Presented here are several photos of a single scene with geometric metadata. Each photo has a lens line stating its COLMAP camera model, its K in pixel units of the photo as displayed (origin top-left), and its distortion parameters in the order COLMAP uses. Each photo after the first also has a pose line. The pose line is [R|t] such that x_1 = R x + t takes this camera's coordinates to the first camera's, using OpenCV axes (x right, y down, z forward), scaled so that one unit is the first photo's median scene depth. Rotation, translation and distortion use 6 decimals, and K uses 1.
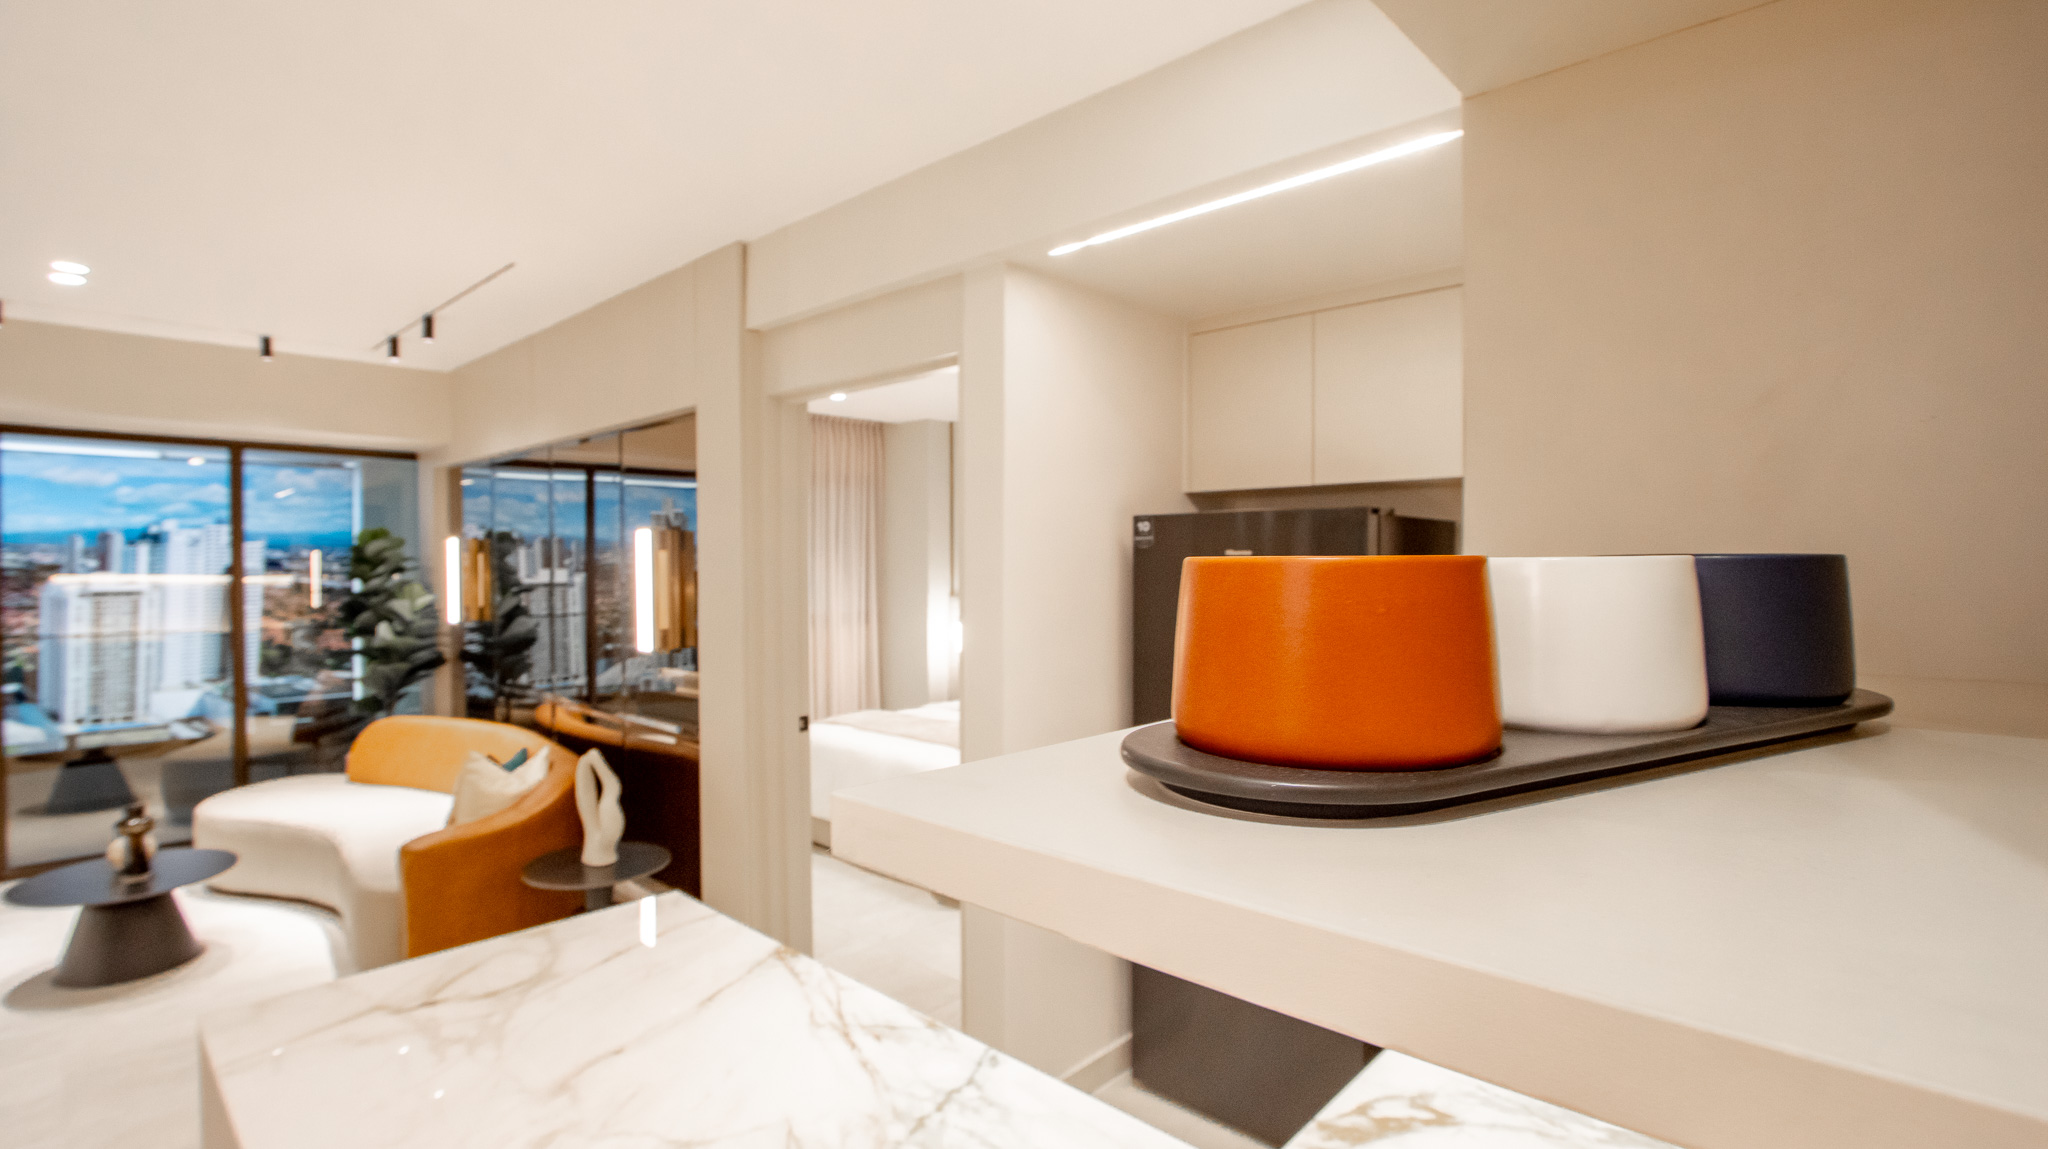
lens RADIAL K [[952.0, 0, 1027.3], [0, 952.0, 572.1], [0, 0, 1]] dist [-0.019154, 0.005597]
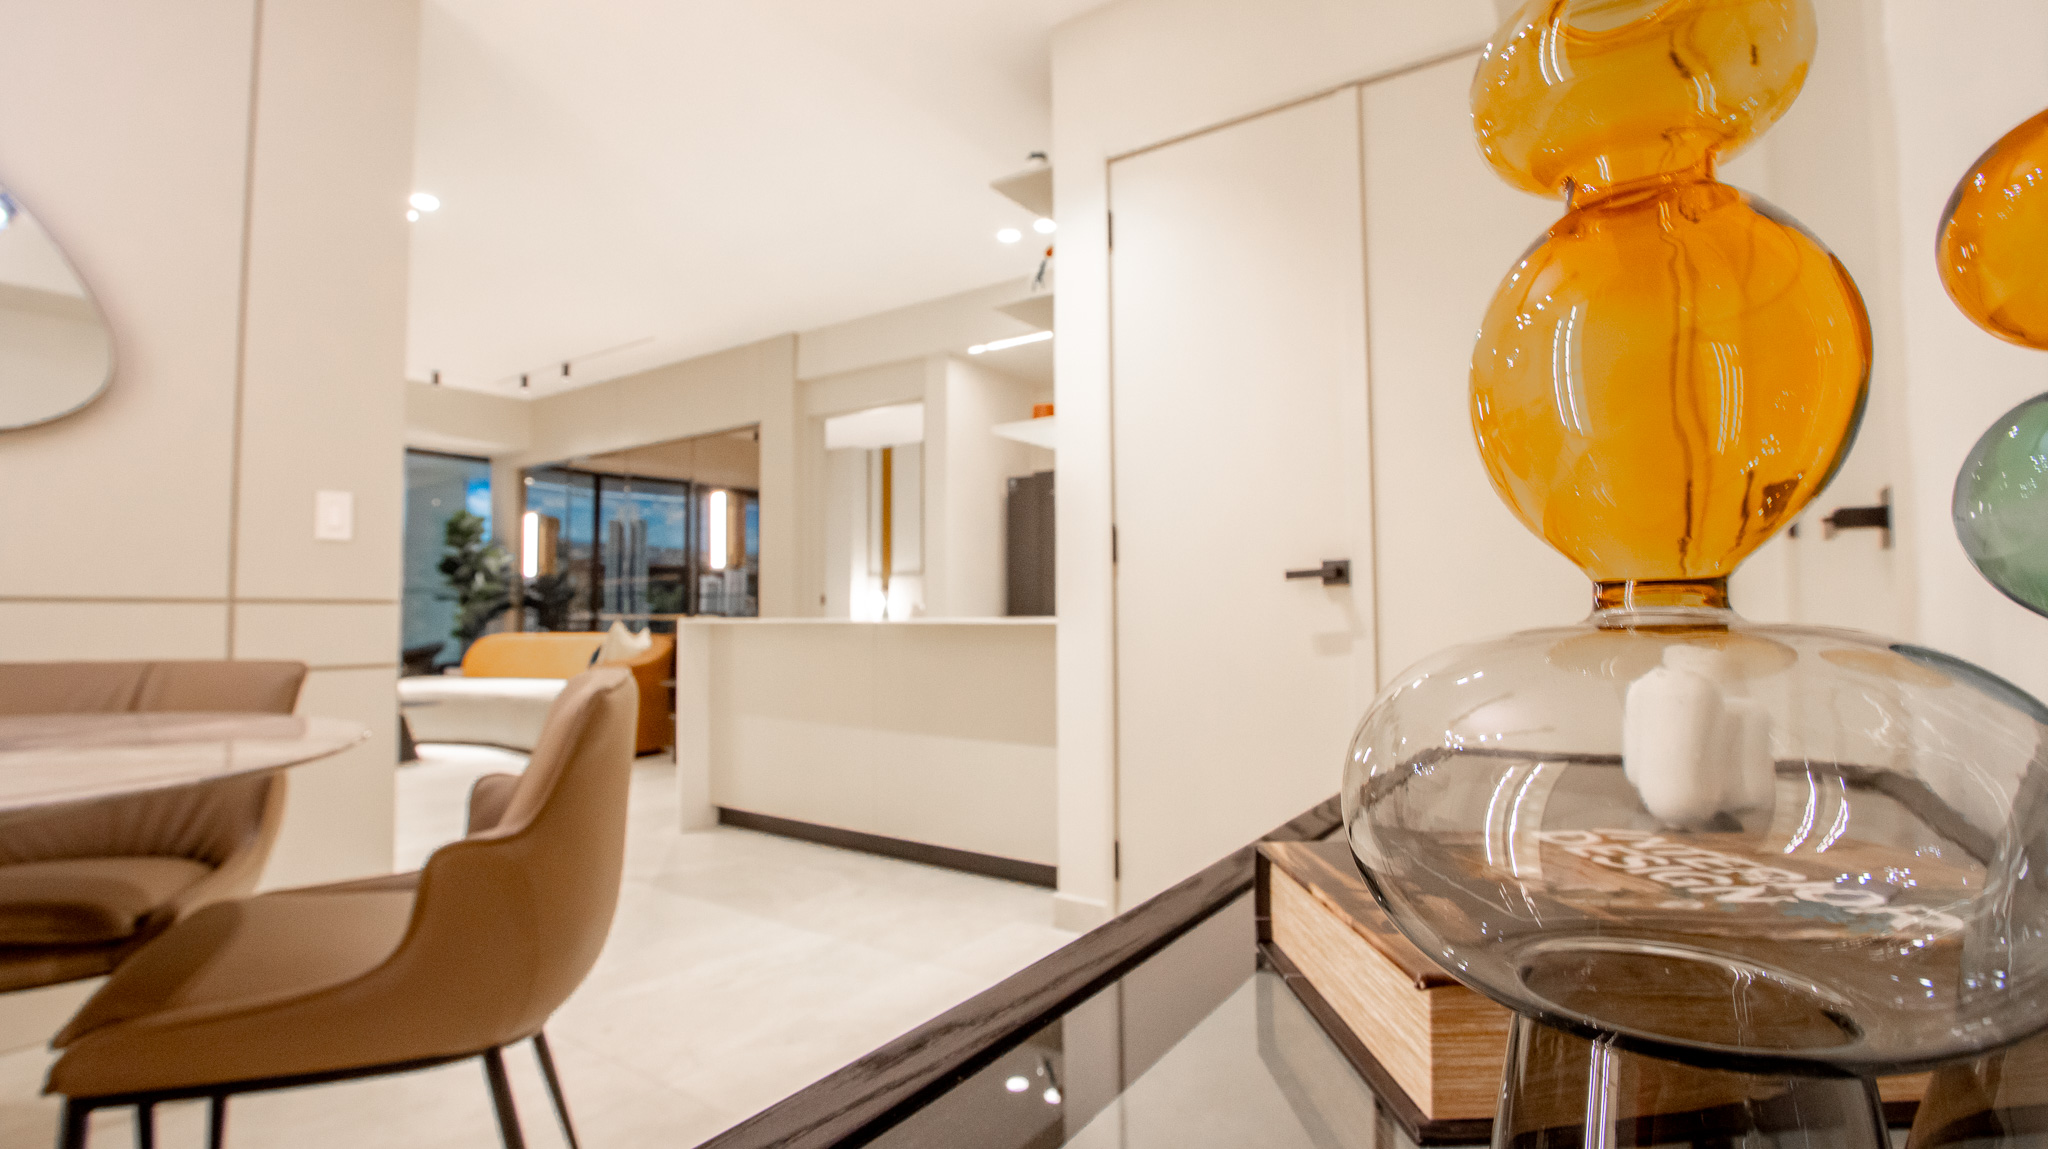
lens RADIAL K [[952.0, 0, 1023.6], [0, 952.0, 574.1], [0, 0, 1]] dist [-0.019154, 0.005597]
pose [[0.990369, 0.004700, 0.138372, -0.081747], [0.002578, 0.998624, -0.052374, 0.153979], [-0.138428, 0.052226, 0.988994, -0.609898]]
